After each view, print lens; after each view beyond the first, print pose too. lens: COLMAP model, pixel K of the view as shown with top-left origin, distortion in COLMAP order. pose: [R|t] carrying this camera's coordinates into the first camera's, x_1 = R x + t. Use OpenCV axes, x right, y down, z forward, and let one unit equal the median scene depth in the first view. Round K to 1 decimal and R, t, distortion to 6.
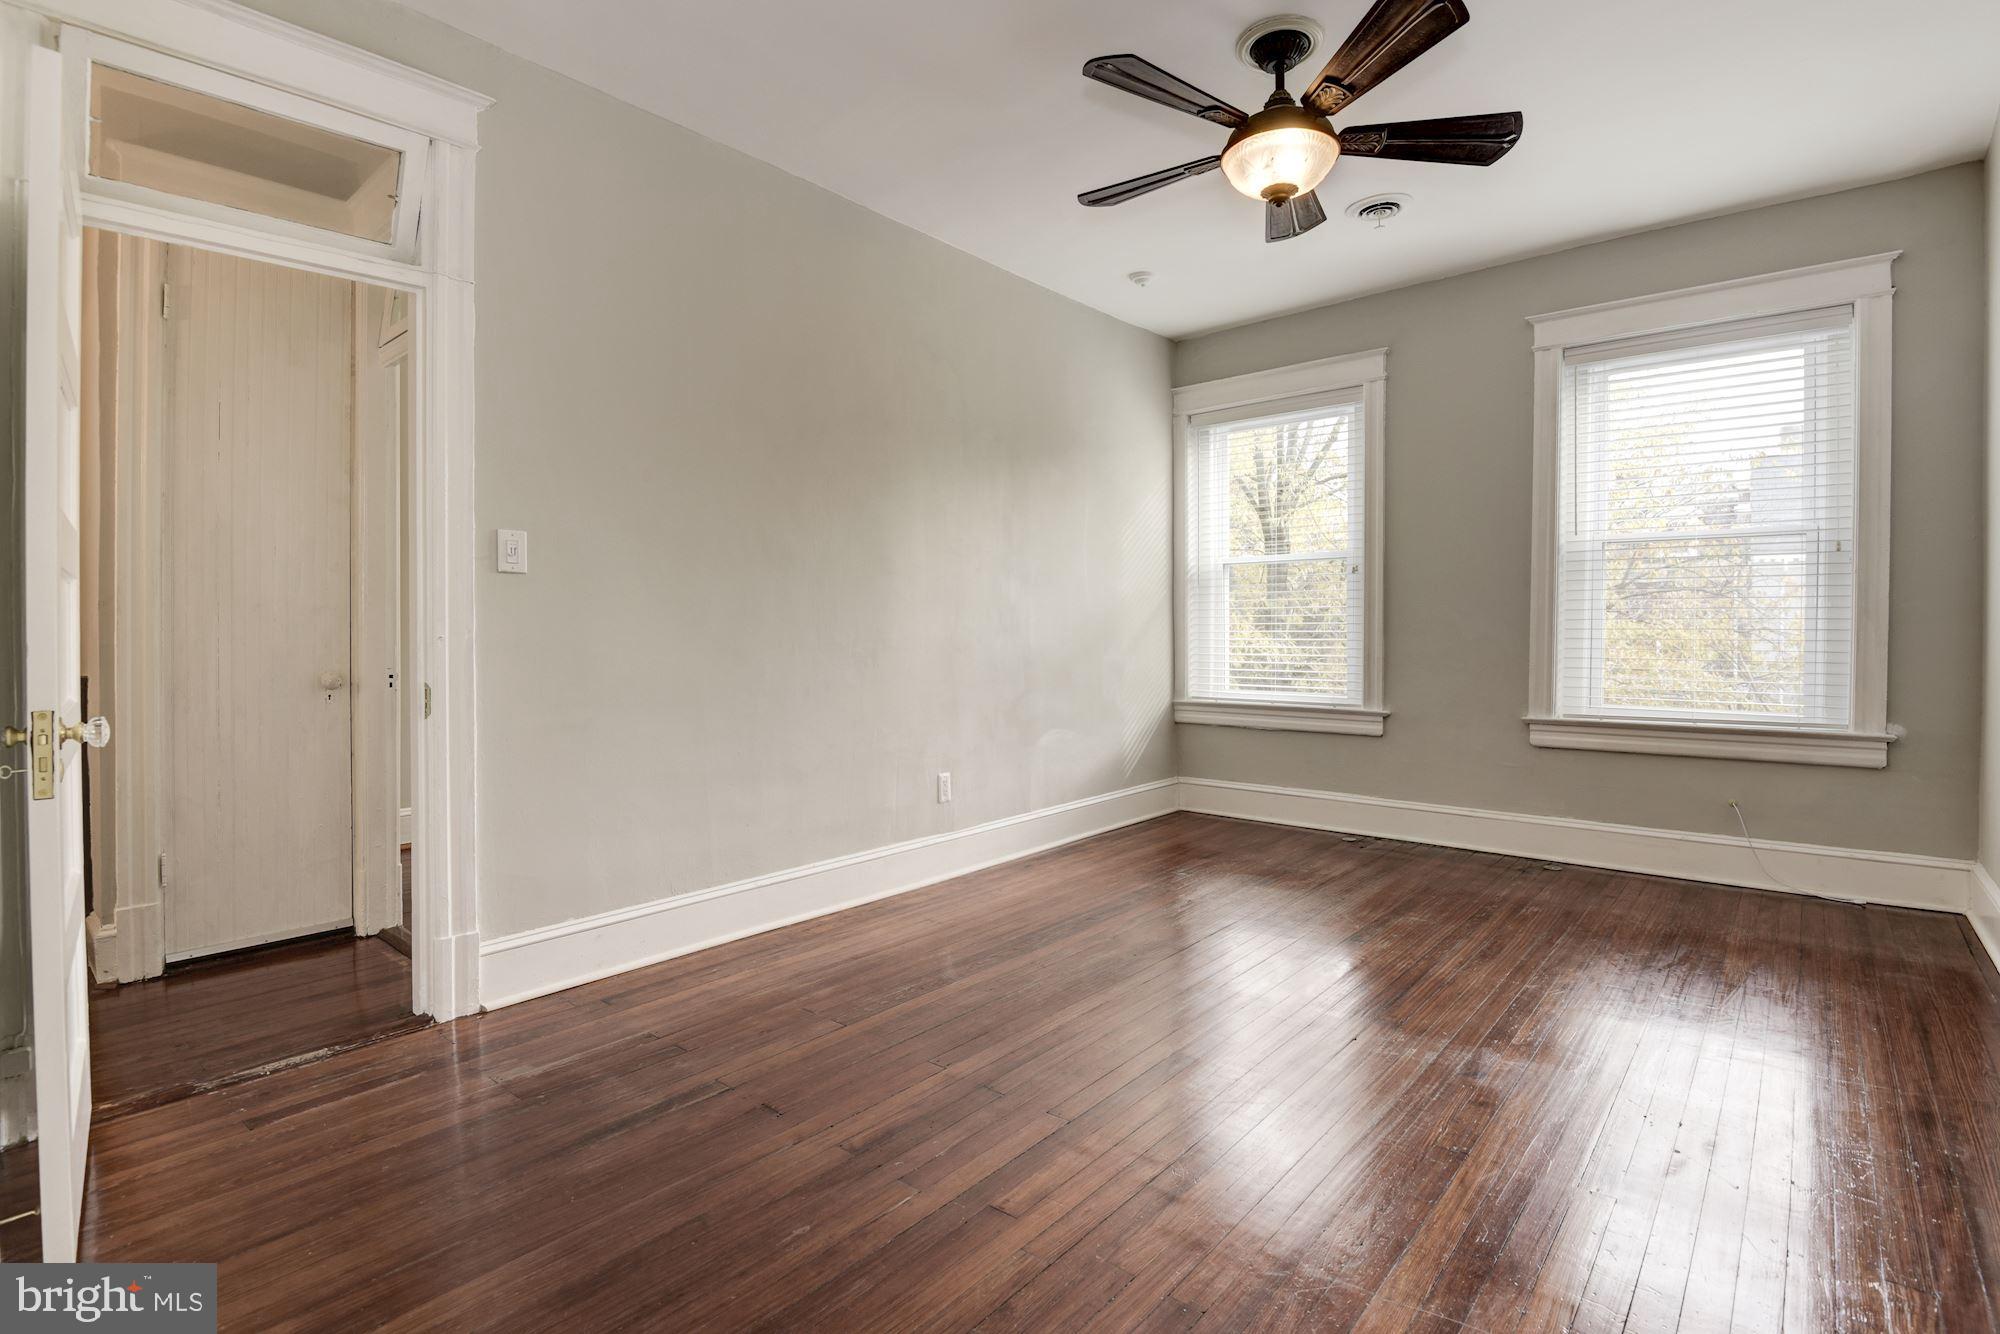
lens RADIAL K [[917.0, 0, 995.0], [0, 917.0, 650.0], [0, 0, 1]] dist [-0.009962, -0.008485]
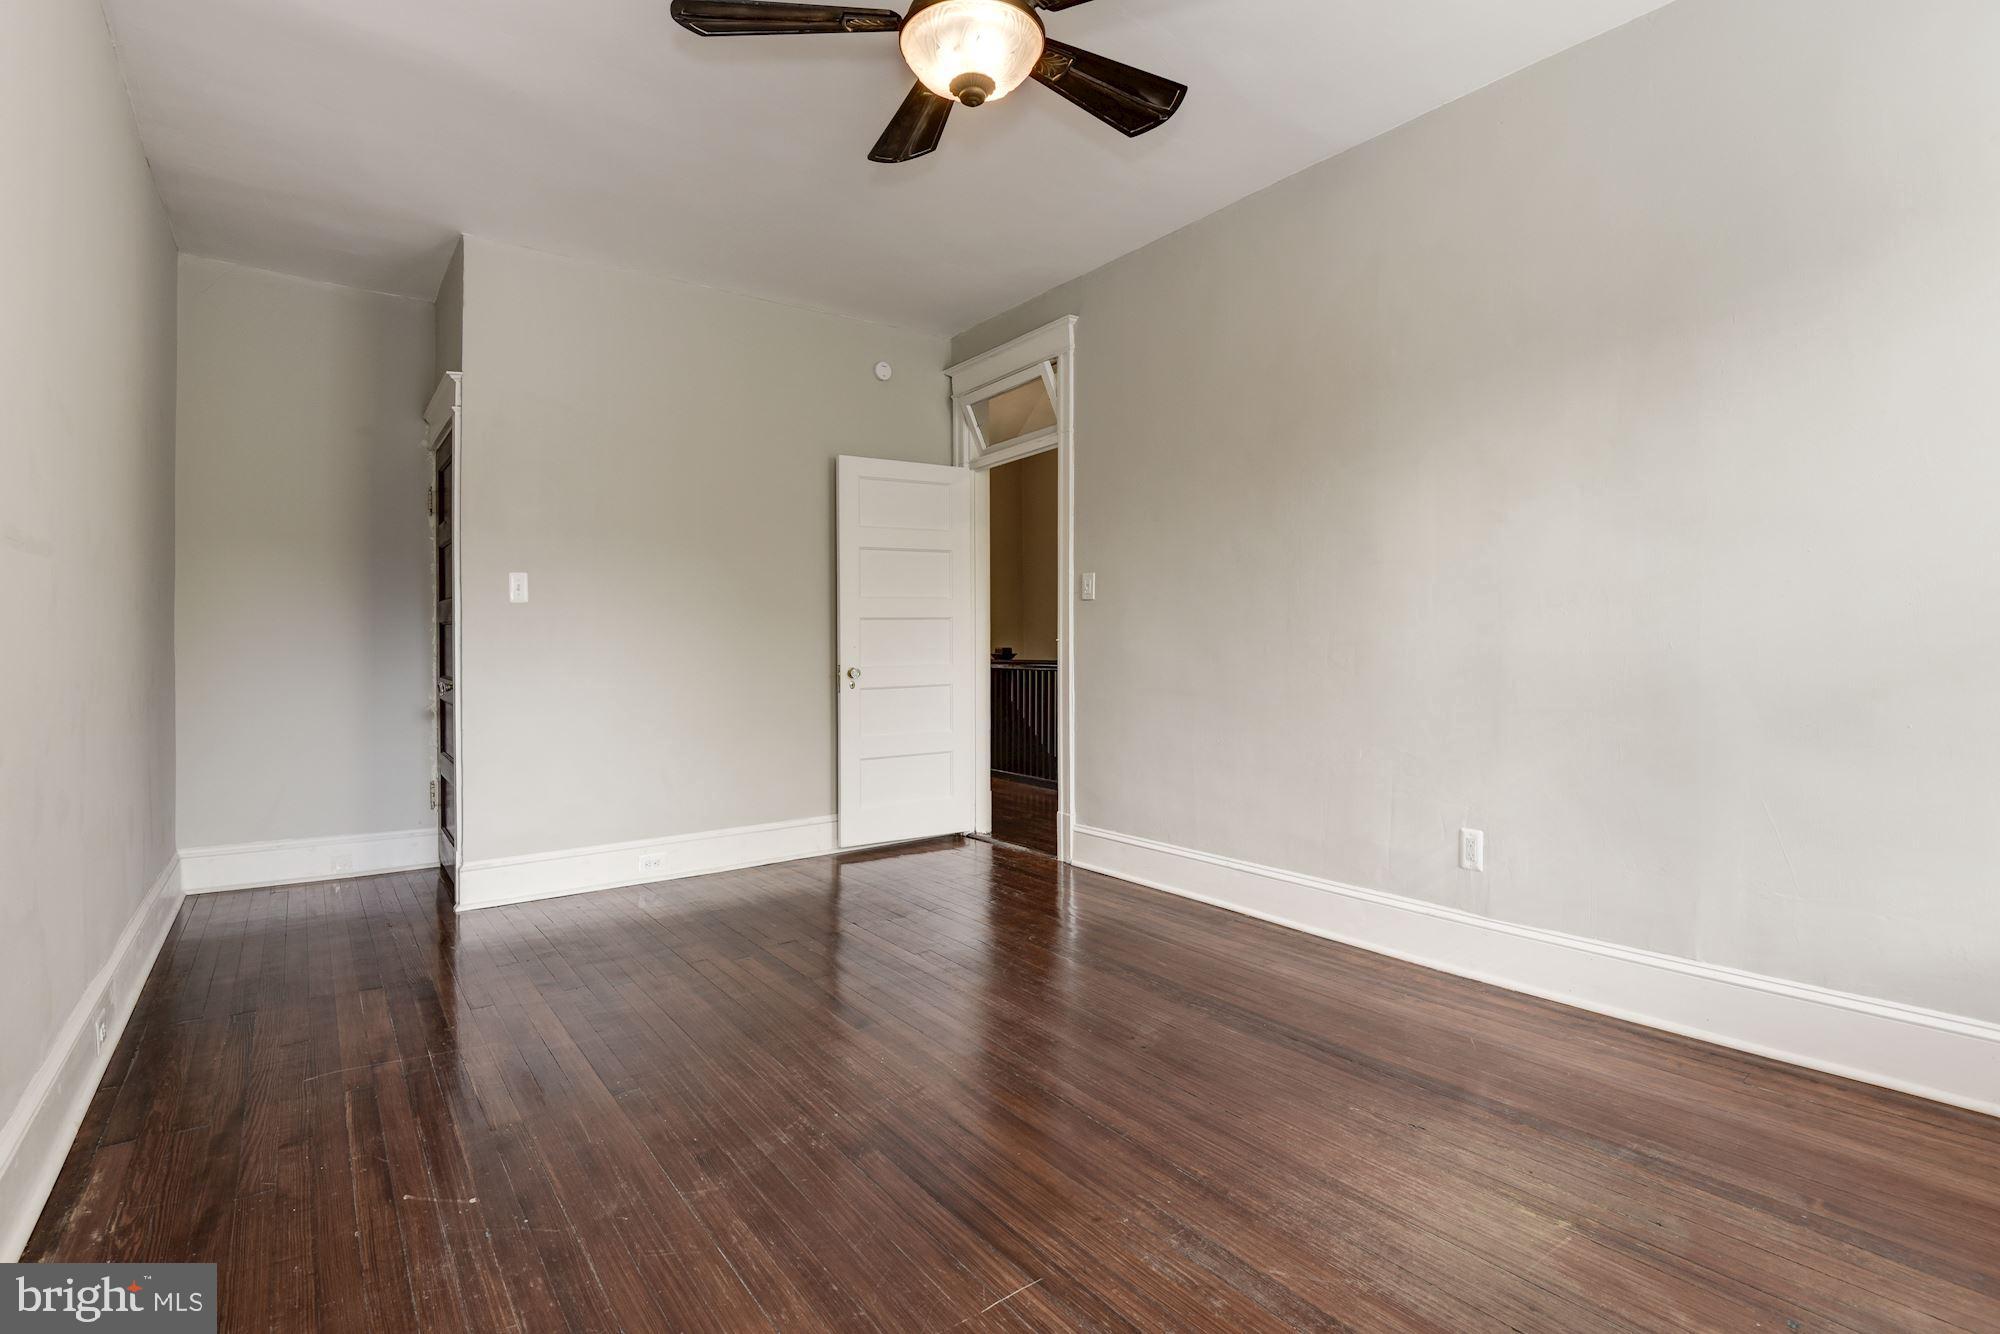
lens RADIAL K [[917.0, 0, 993.0], [0, 917.0, 654.0], [0, 0, 1]] dist [-0.009962, -0.008485]
pose [[-0.214843, 0.025407, -0.976318, 0.823889], [0.006419, 0.999677, 0.024602, -0.026228], [0.976628, -0.000981, -0.214936, 0.903966]]
